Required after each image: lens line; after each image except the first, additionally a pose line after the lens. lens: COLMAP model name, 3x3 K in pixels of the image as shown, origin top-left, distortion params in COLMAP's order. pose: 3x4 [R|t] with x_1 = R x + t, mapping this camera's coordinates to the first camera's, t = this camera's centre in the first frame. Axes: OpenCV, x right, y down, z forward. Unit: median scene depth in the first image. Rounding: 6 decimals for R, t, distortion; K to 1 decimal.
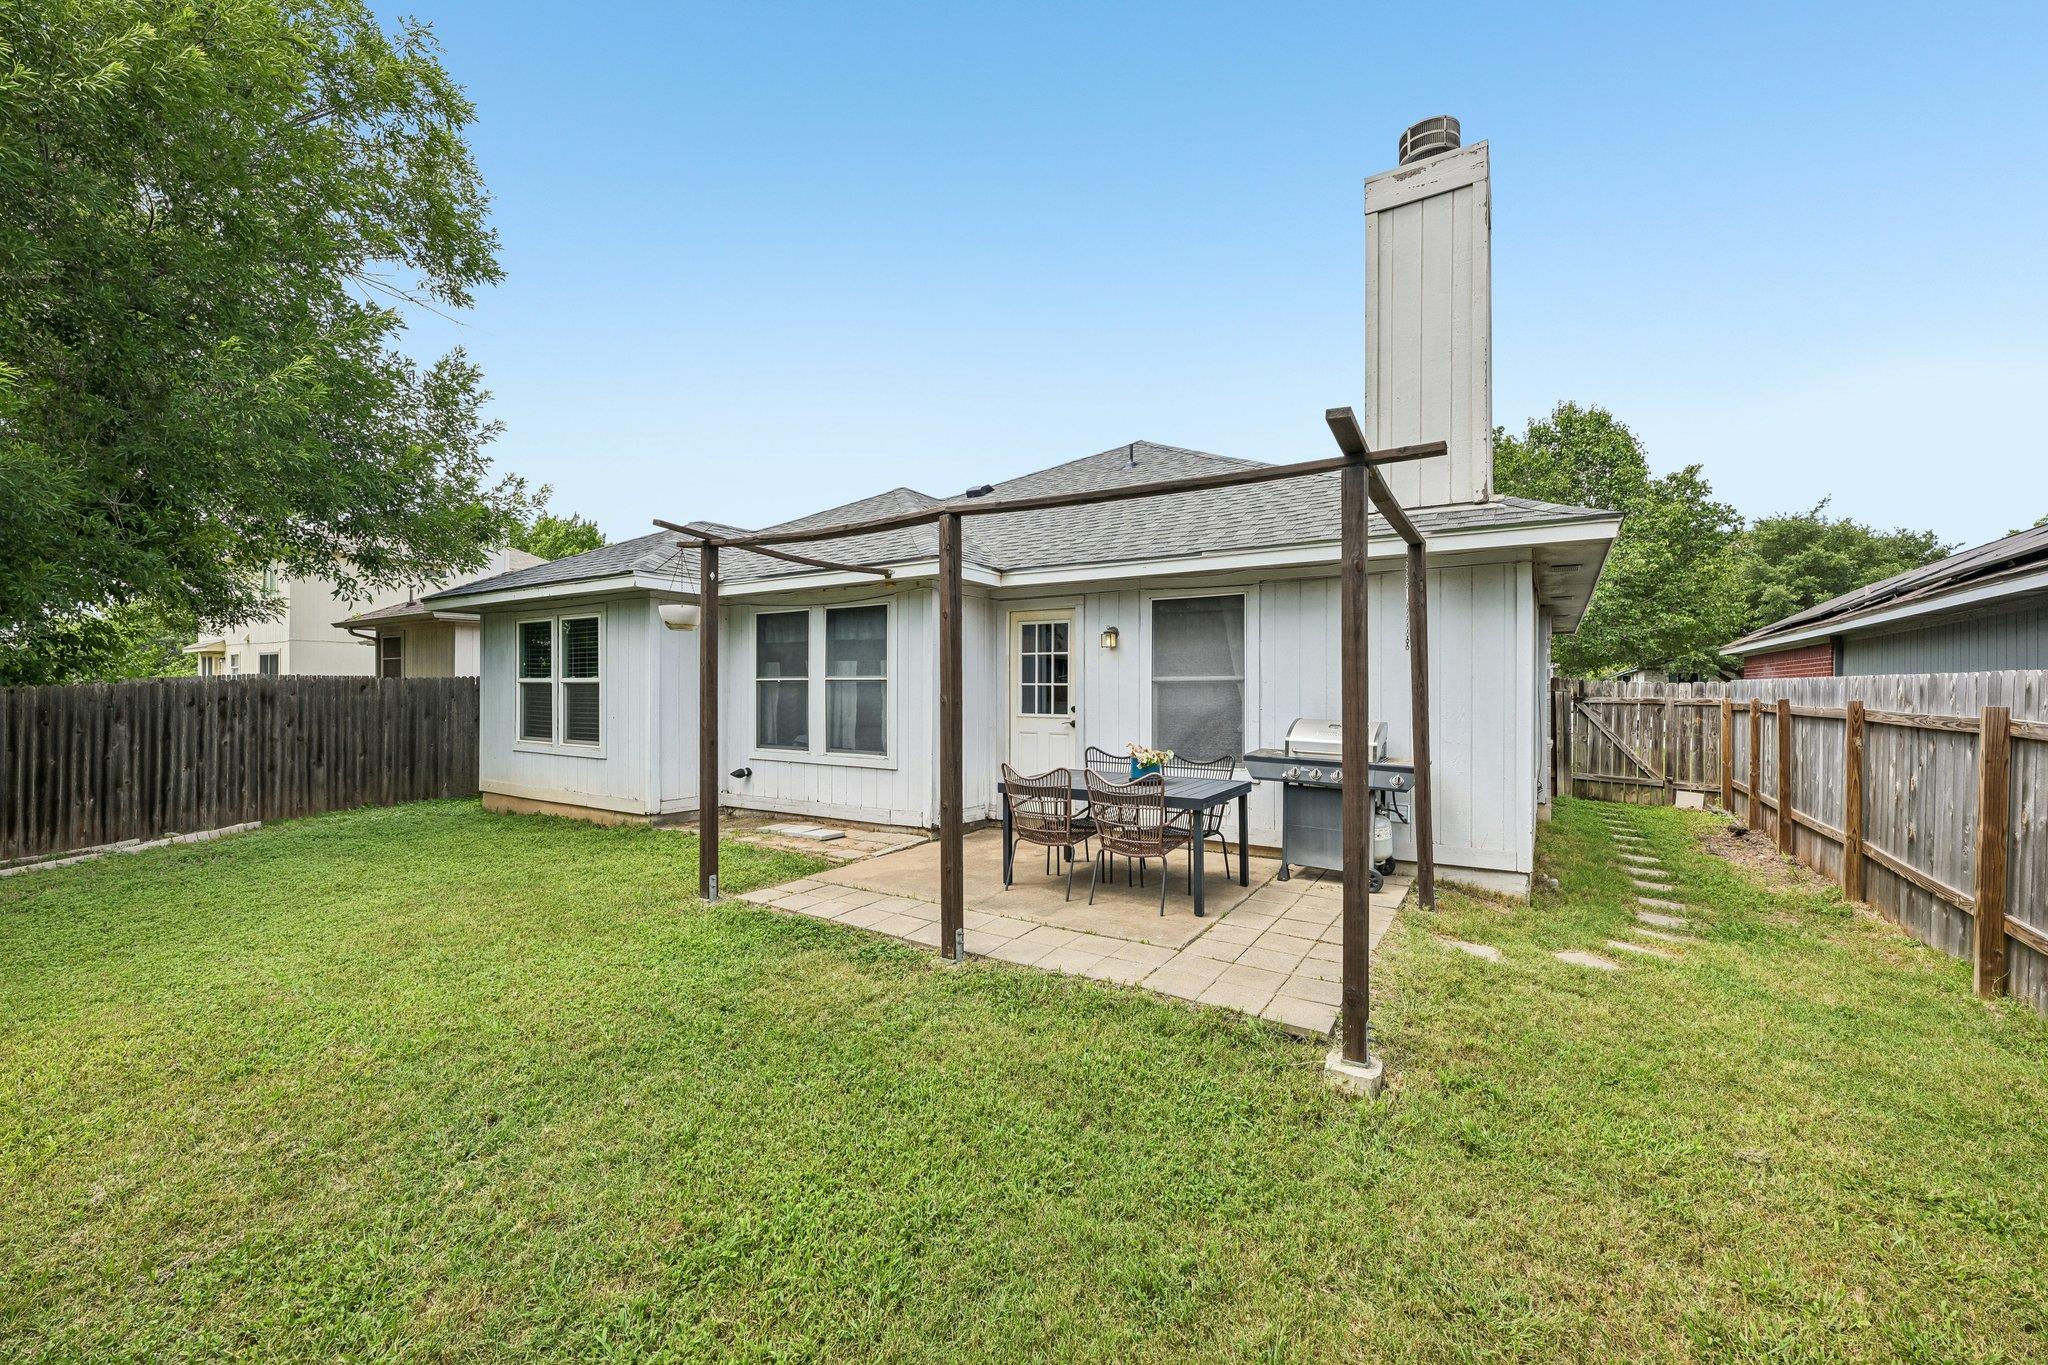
lens RADIAL K [[800.8, 0, 1024.0], [0, 800.8, 682.5], [0, 0, 1]] dist [0.002904, 0.000181]
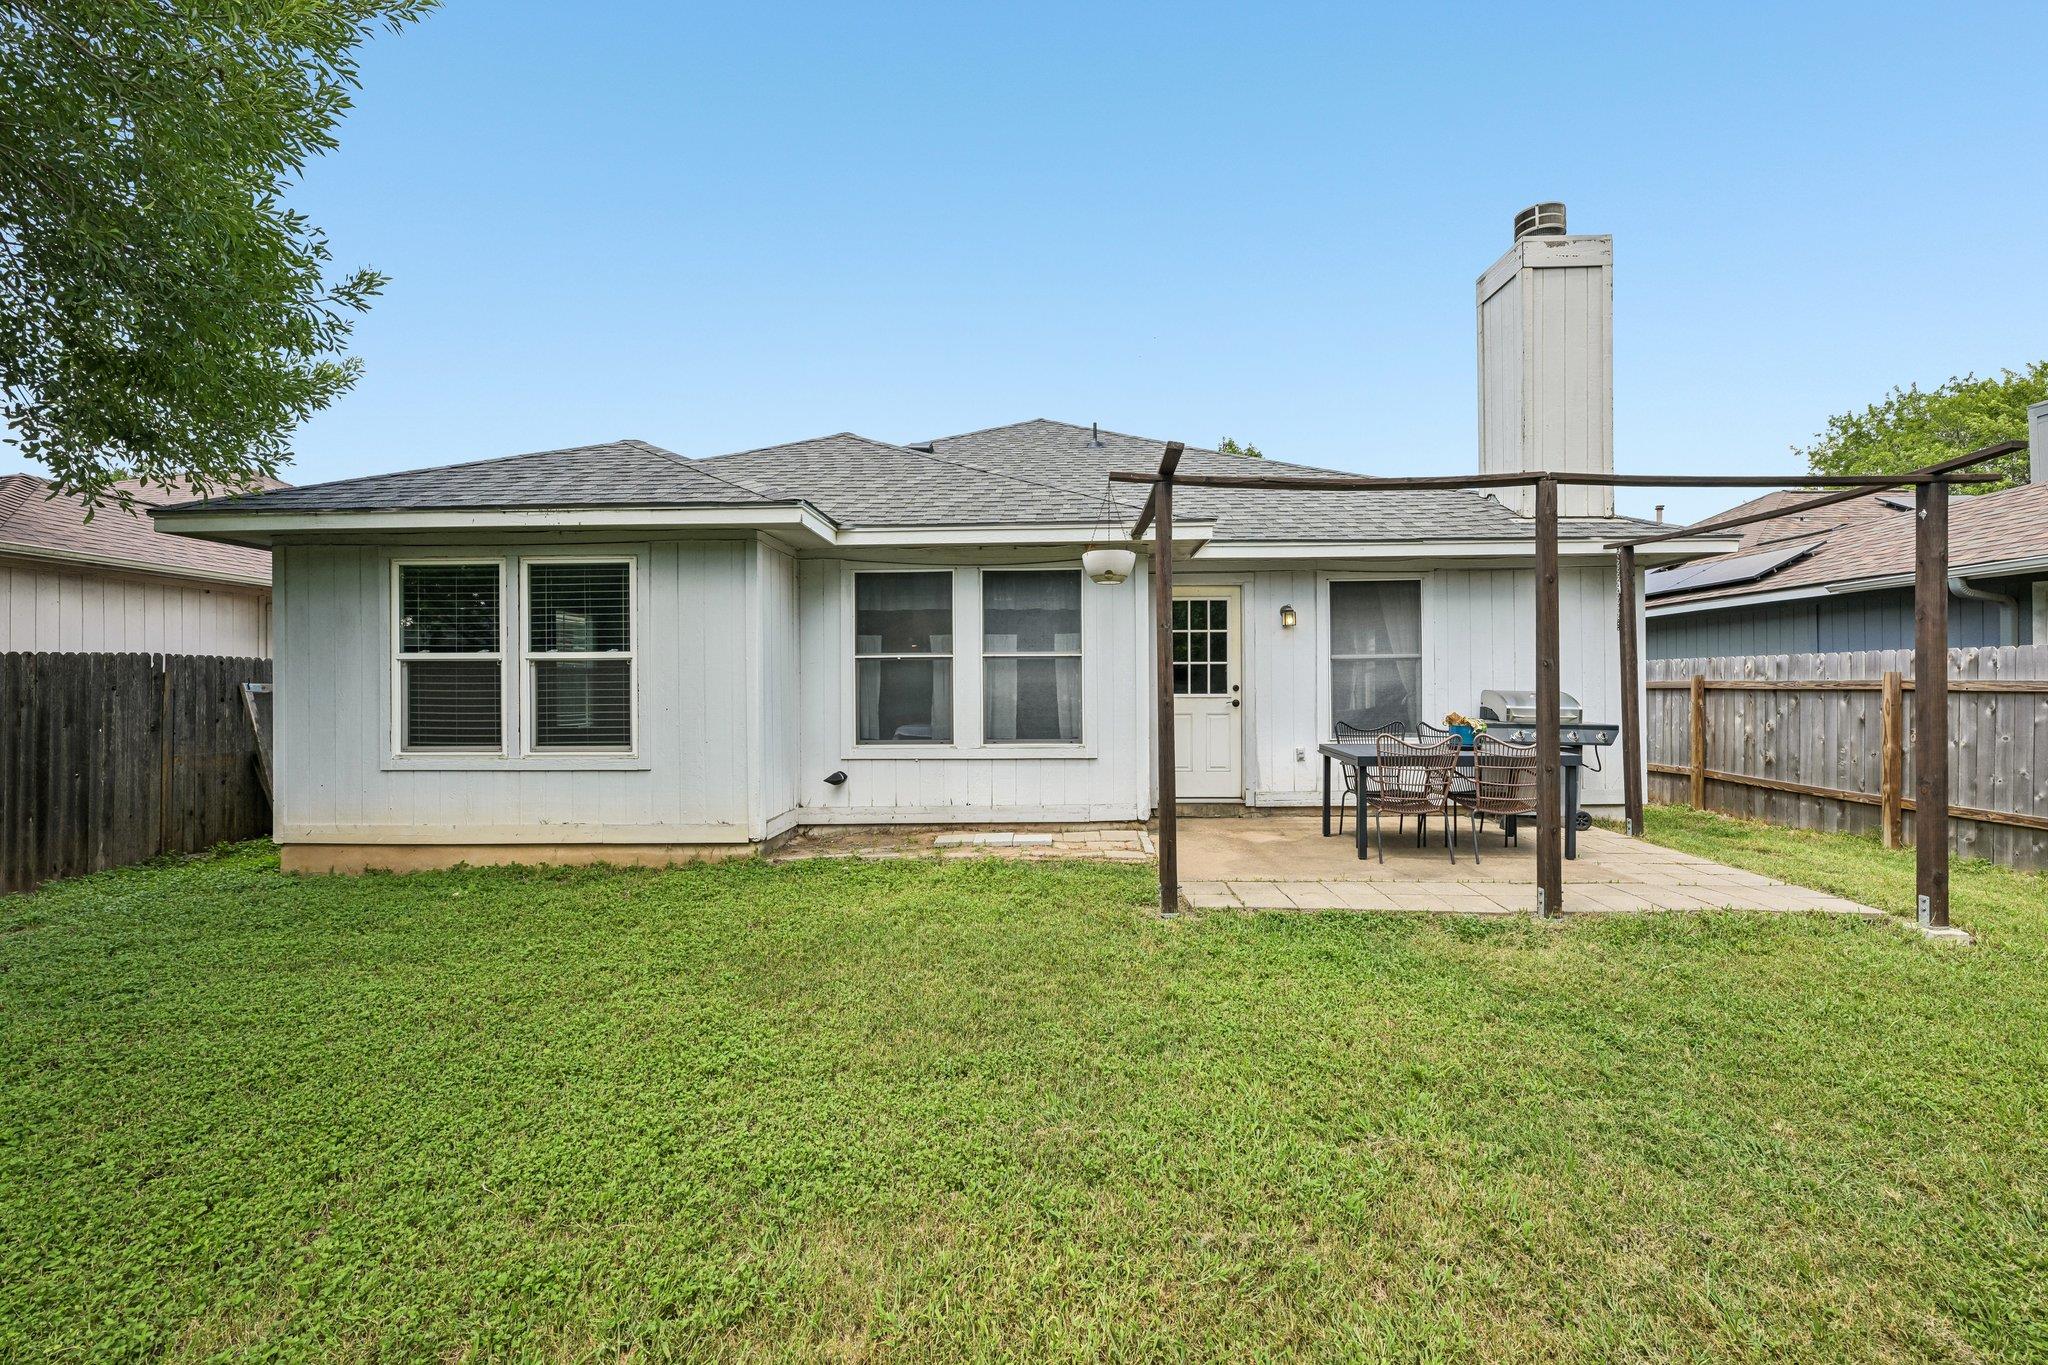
lens RADIAL K [[851.6, 0, 1022.6], [0, 851.6, 685.8], [0, 0, 1]] dist [-0.000421, -0.000054]
pose [[0.858047, -0.007040, 0.513522, -0.681487], [0.004530, 0.999971, 0.006139, 0.022113], [-0.513551, -0.002942, 0.858054, 0.231677]]
